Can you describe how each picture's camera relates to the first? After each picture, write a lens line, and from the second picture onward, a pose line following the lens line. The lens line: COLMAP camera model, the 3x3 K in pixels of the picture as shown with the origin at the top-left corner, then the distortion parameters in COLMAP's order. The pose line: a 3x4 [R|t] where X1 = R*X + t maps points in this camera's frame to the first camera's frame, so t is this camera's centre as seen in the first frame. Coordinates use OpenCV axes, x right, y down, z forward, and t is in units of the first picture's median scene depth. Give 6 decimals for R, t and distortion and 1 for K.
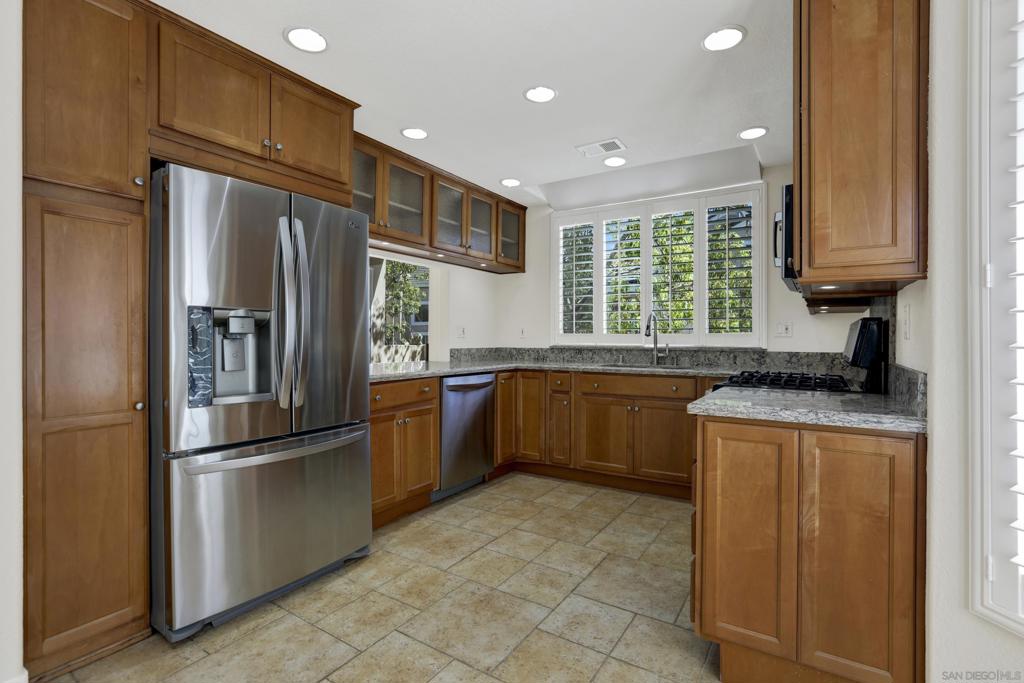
lens RADIAL K [[472.2, 0, 523.6], [0, 472.2, 340.8], [0, 0, 1]] dist [-0.054618, 0.017438]
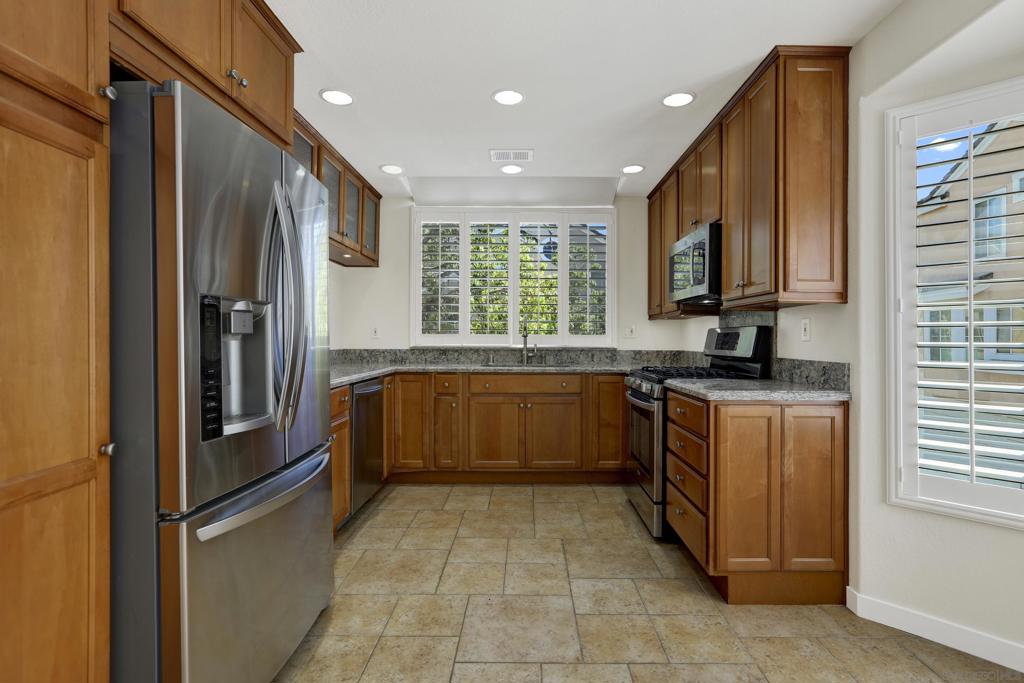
lens RADIAL K [[487.7, 0, 530.2], [0, 487.7, 339.5], [0, 0, 1]] dist [-0.028033, 0.001255]
pose [[0.845046, 0.000438, 0.534693, -0.349780], [0.000354, 0.999999, -0.001379, -0.003176], [-0.534693, 0.001355, 0.845045, 0.065393]]
